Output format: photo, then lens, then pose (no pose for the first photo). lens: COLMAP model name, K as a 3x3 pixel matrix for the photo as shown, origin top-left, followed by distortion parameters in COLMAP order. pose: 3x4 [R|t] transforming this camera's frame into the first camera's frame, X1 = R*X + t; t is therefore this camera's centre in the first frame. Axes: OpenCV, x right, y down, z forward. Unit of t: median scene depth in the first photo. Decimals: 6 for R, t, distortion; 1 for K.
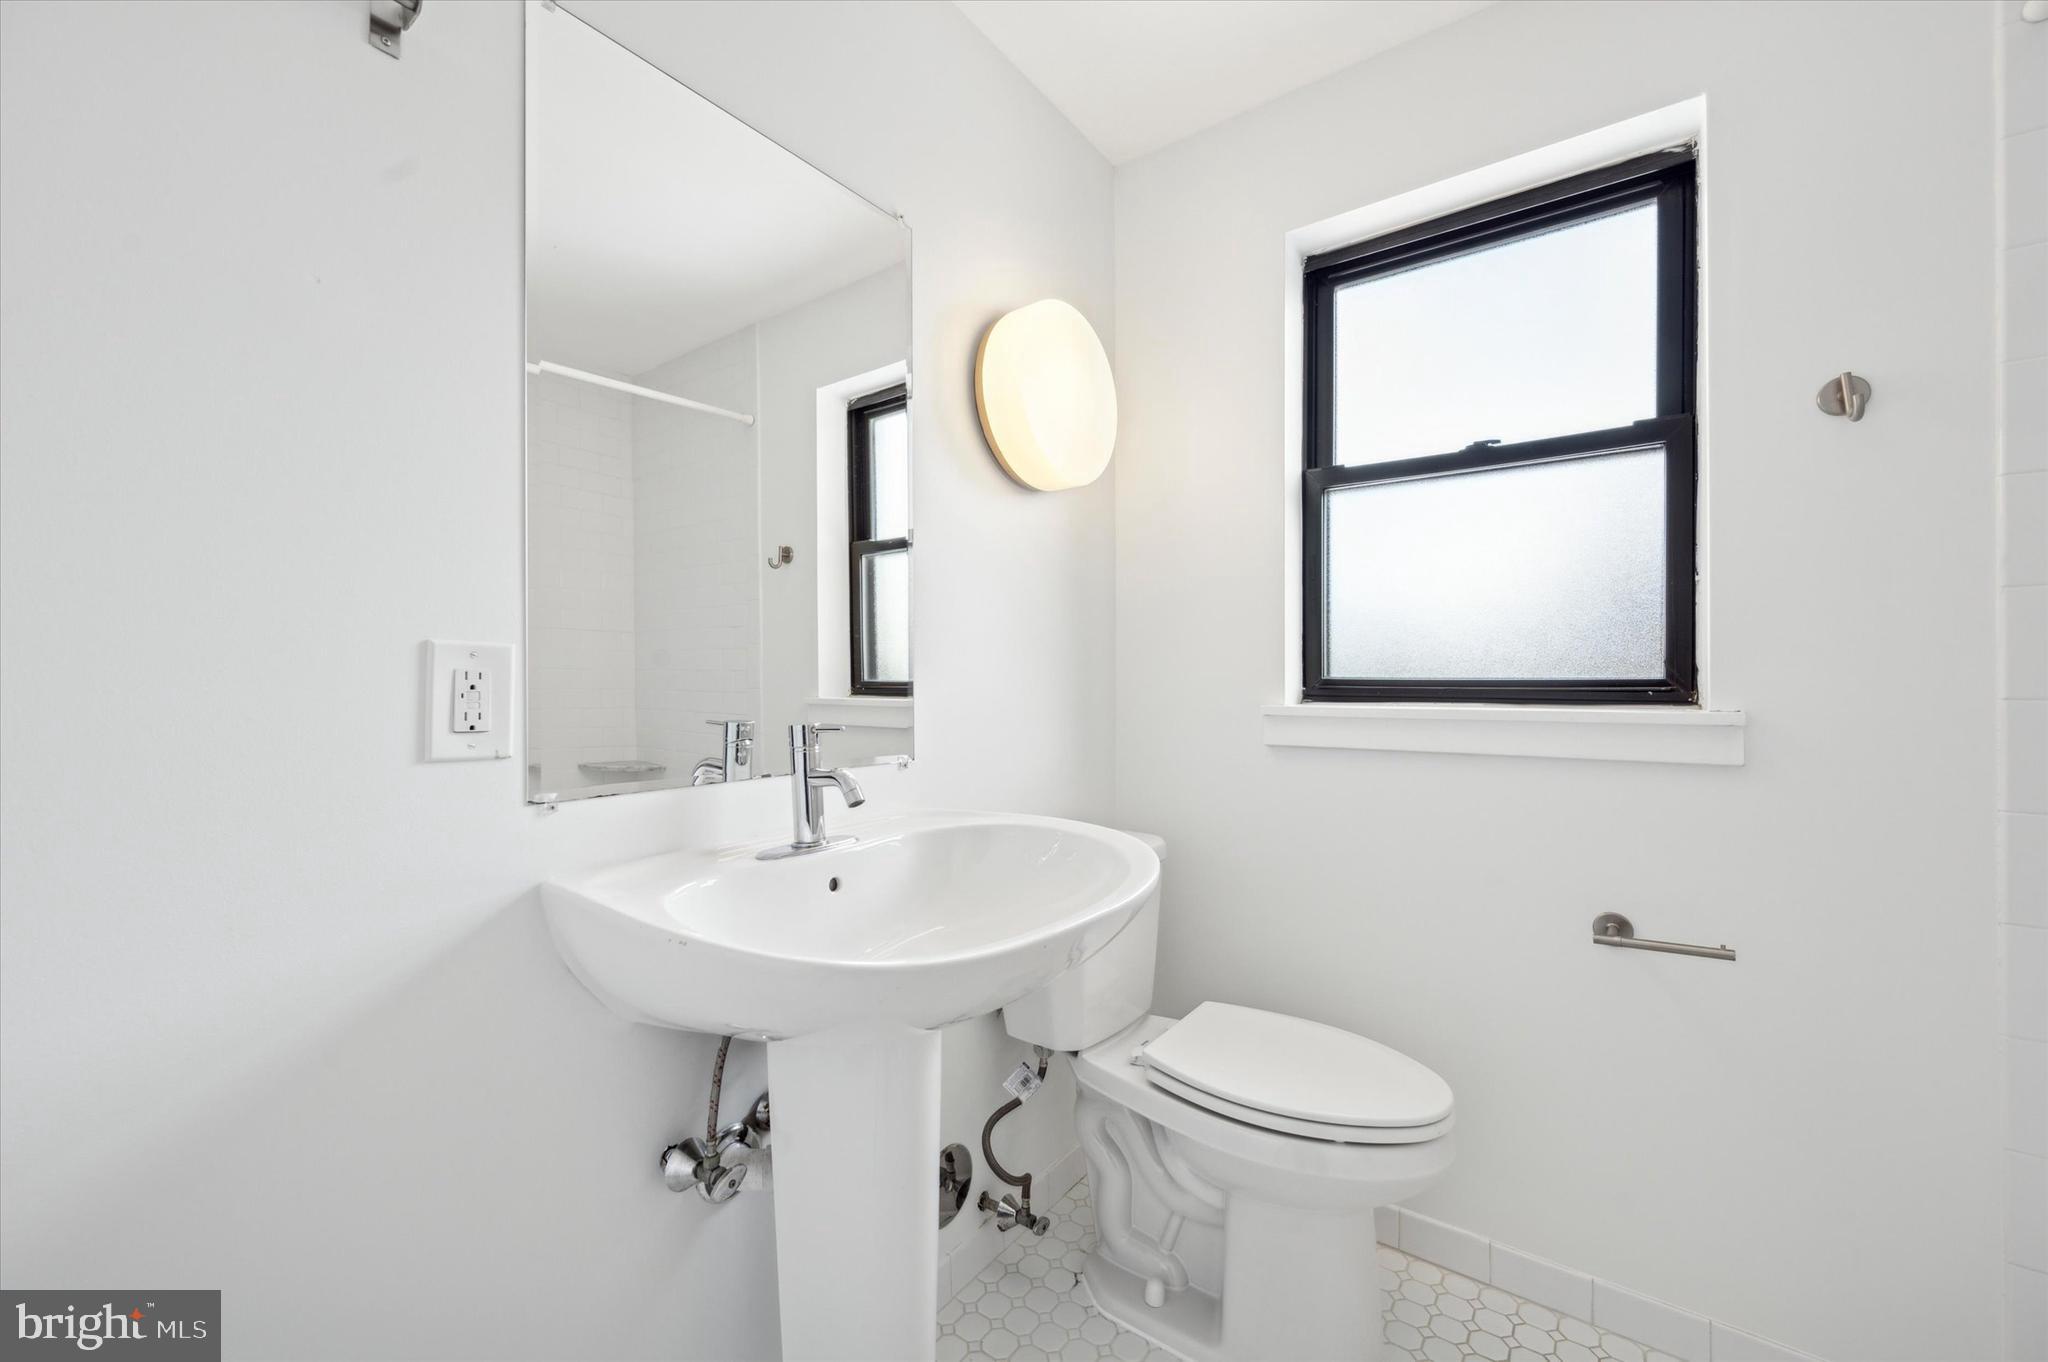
lens RADIAL K [[810.8, 0, 1016.7], [0, 810.8, 674.9], [0, 0, 1]] dist [-0.001823, -0.000008]
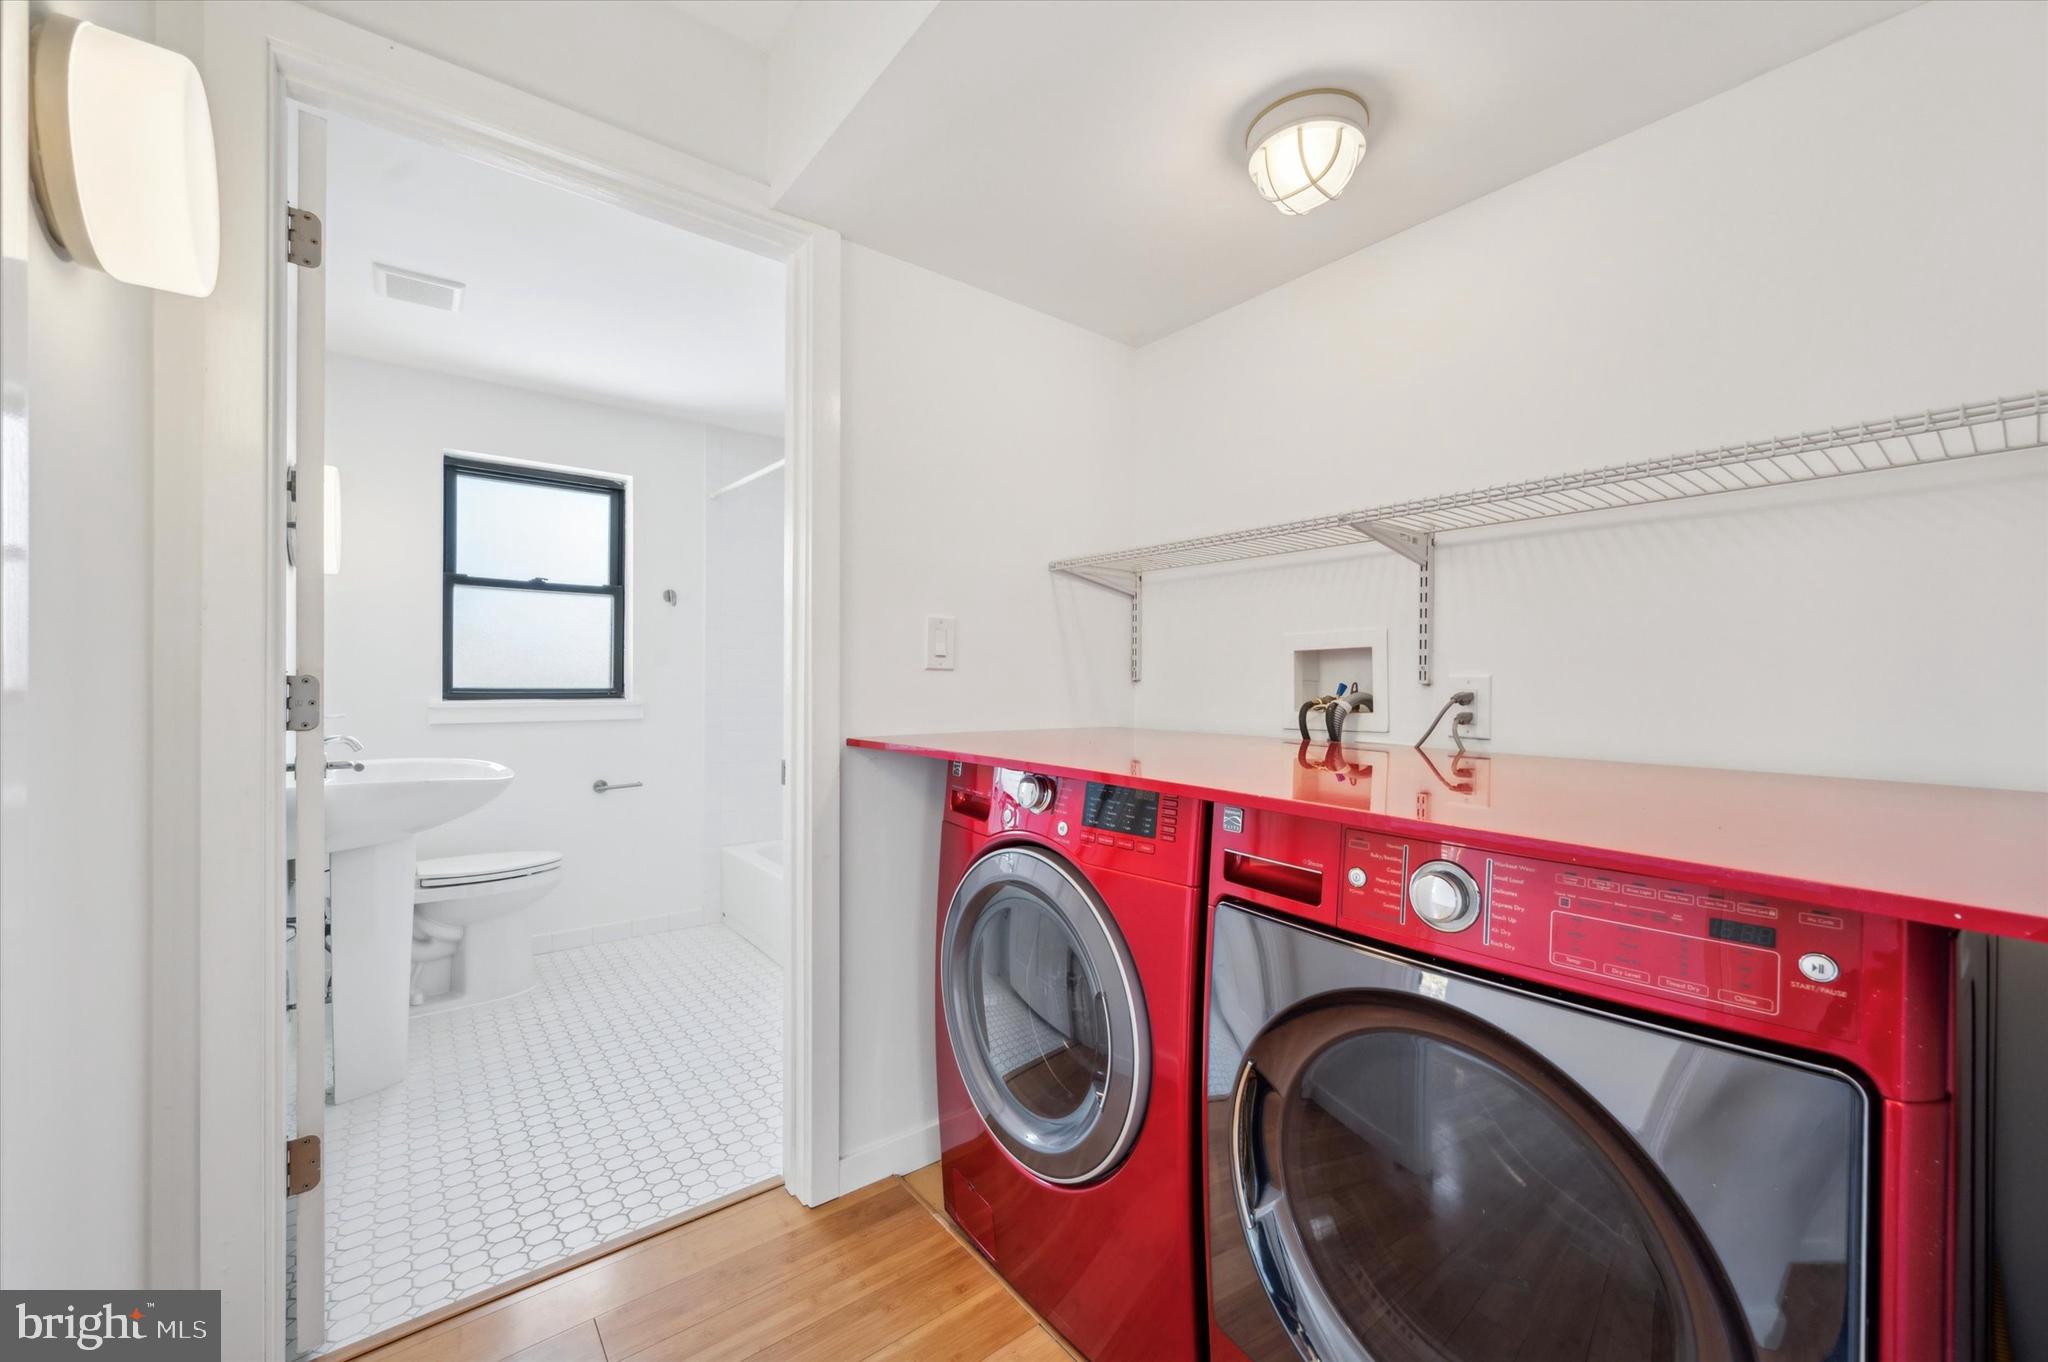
lens RADIAL K [[816.3, 0, 1029.4], [0, 816.3, 681.5], [0, 0, 1]] dist [-0.000425, 0.000068]
pose [[0.268209, 0.011565, 0.963291, -1.235602], [-0.004399, 0.999932, -0.010780, 0.004433], [-0.963351, -0.001346, 0.268242, -0.890200]]
